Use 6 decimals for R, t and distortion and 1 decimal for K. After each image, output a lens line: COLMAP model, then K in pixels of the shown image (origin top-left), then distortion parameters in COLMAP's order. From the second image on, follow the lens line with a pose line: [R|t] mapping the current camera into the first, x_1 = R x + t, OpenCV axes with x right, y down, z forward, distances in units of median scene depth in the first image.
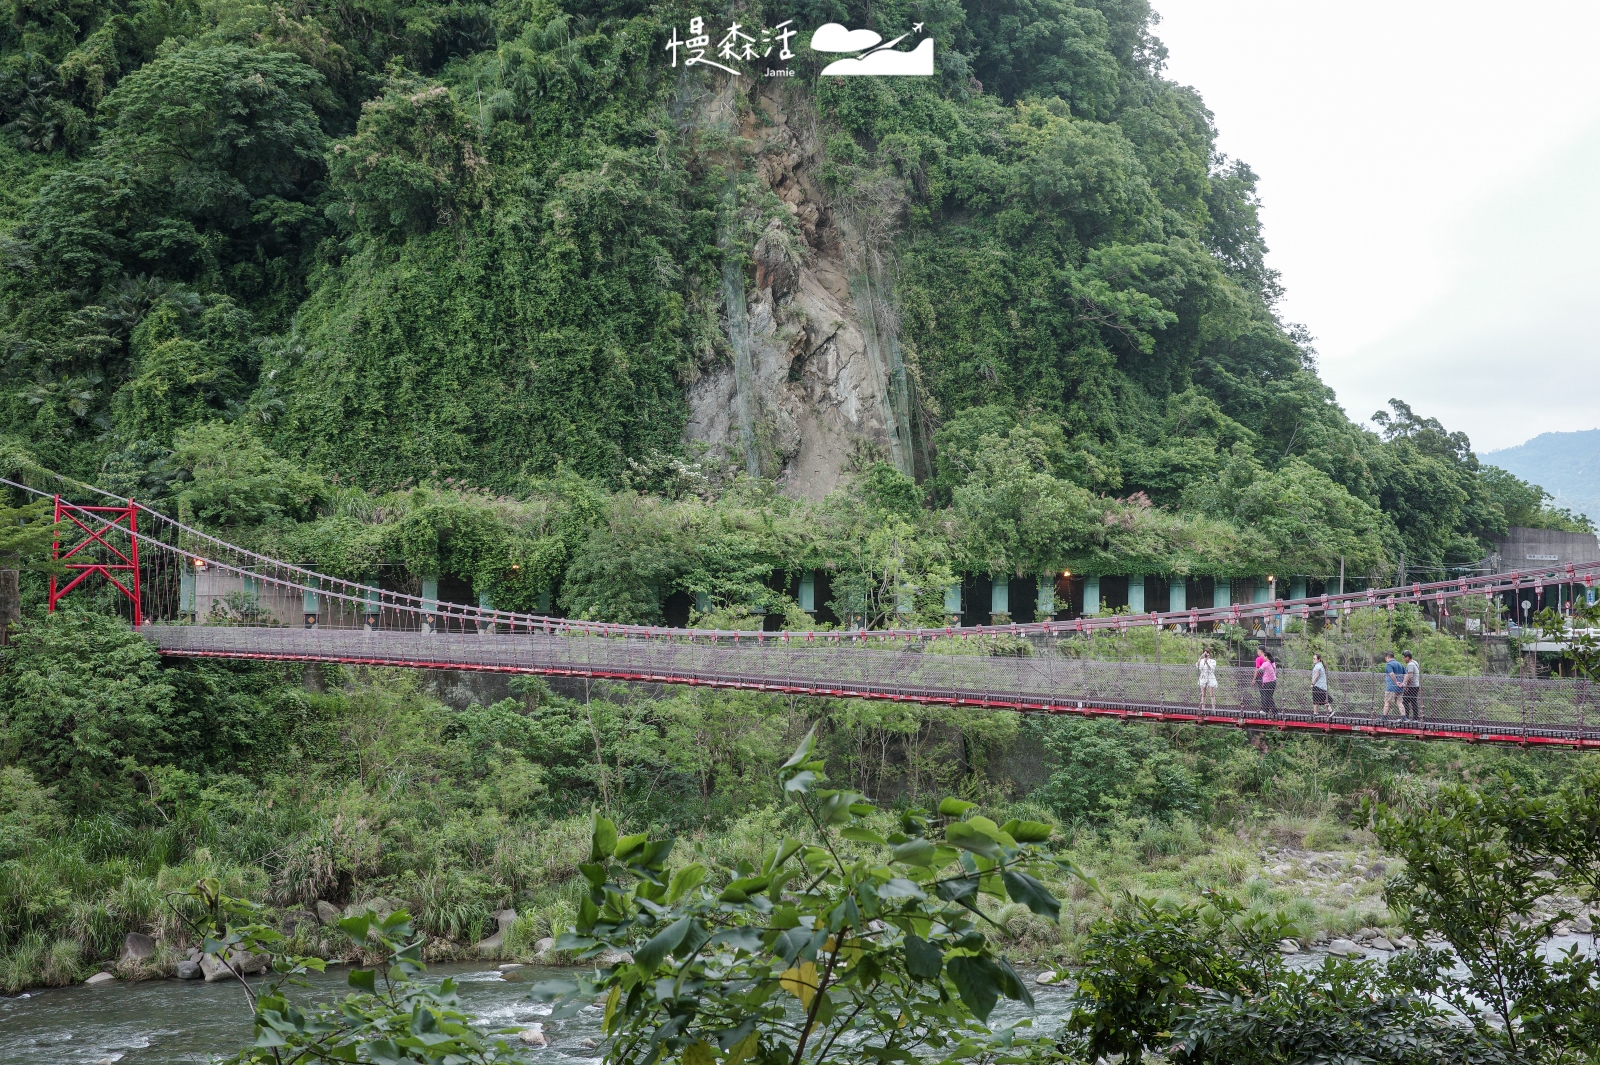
lens RADIAL K [[1796.9, 0, 800.0], [0, 1796.9, 532.5], [0, 0, 1]] dist [0.019666, 0.020200]
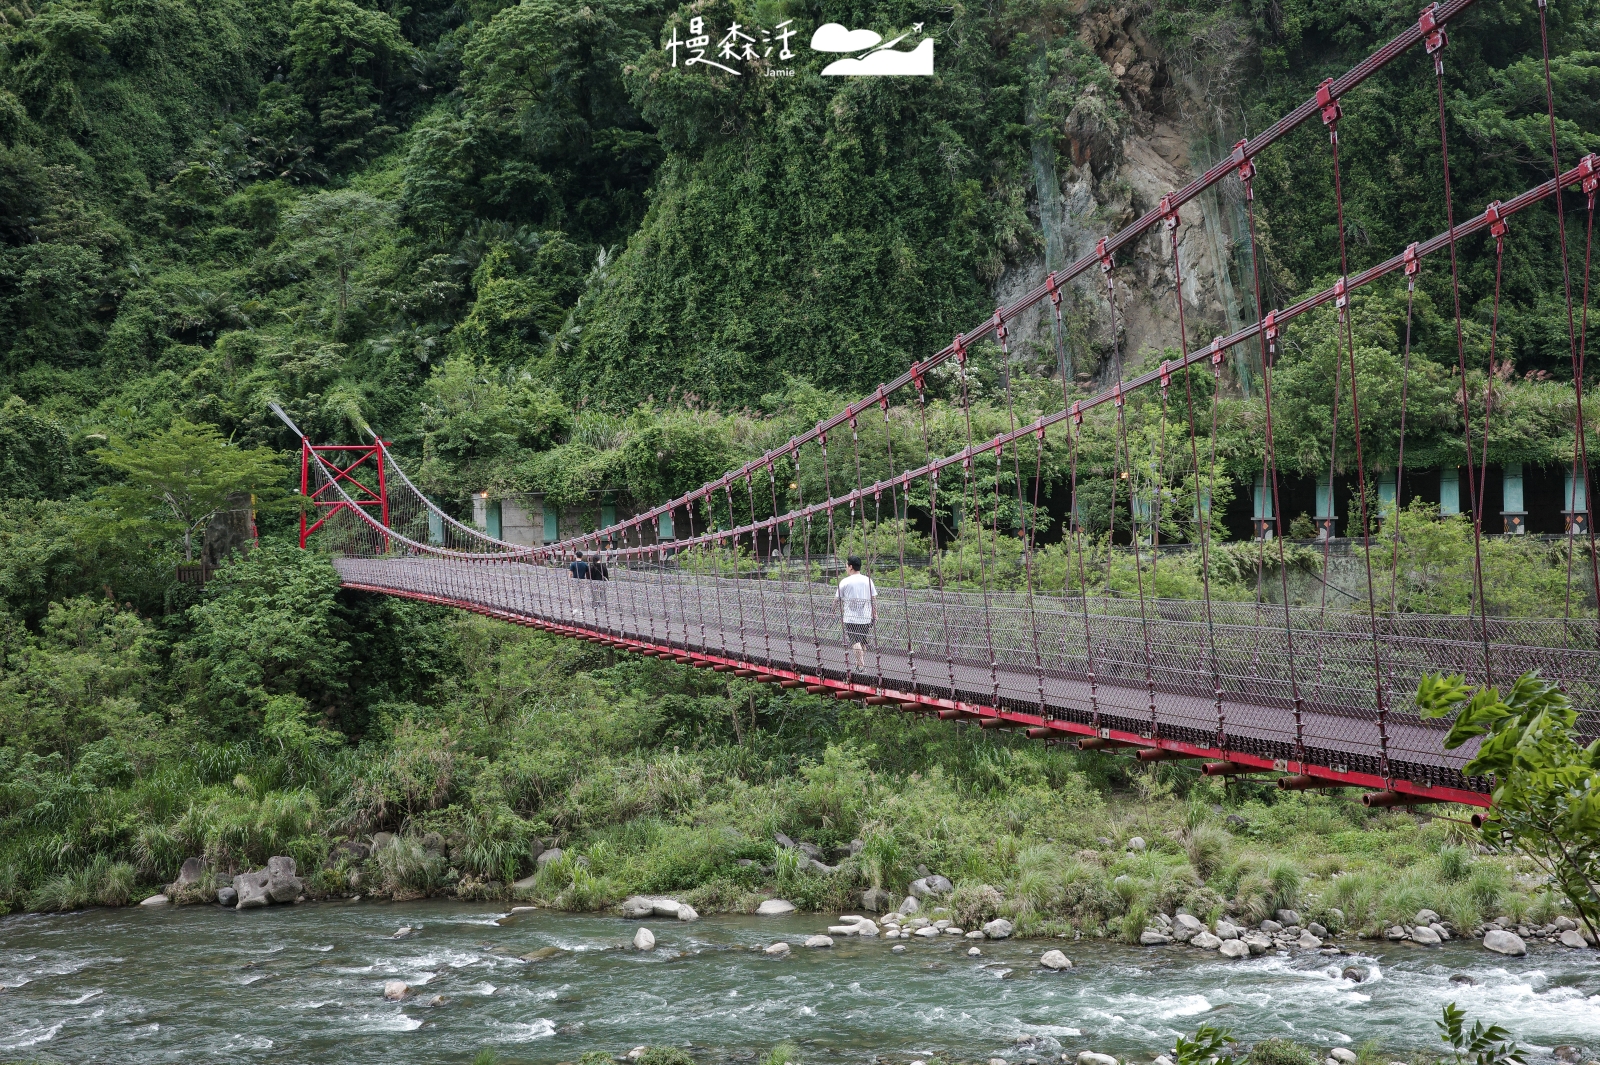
lens RADIAL K [[1796.9, 0, 800.0], [0, 1796.9, 532.5], [0, 0, 1]] dist [0.019666, 0.020200]
pose [[0.916017, -0.031045, -0.399937, 0.217070], [0.048448, 0.998265, 0.033474, 0.011040], [0.398204, -0.050039, 0.915931, 0.120807]]
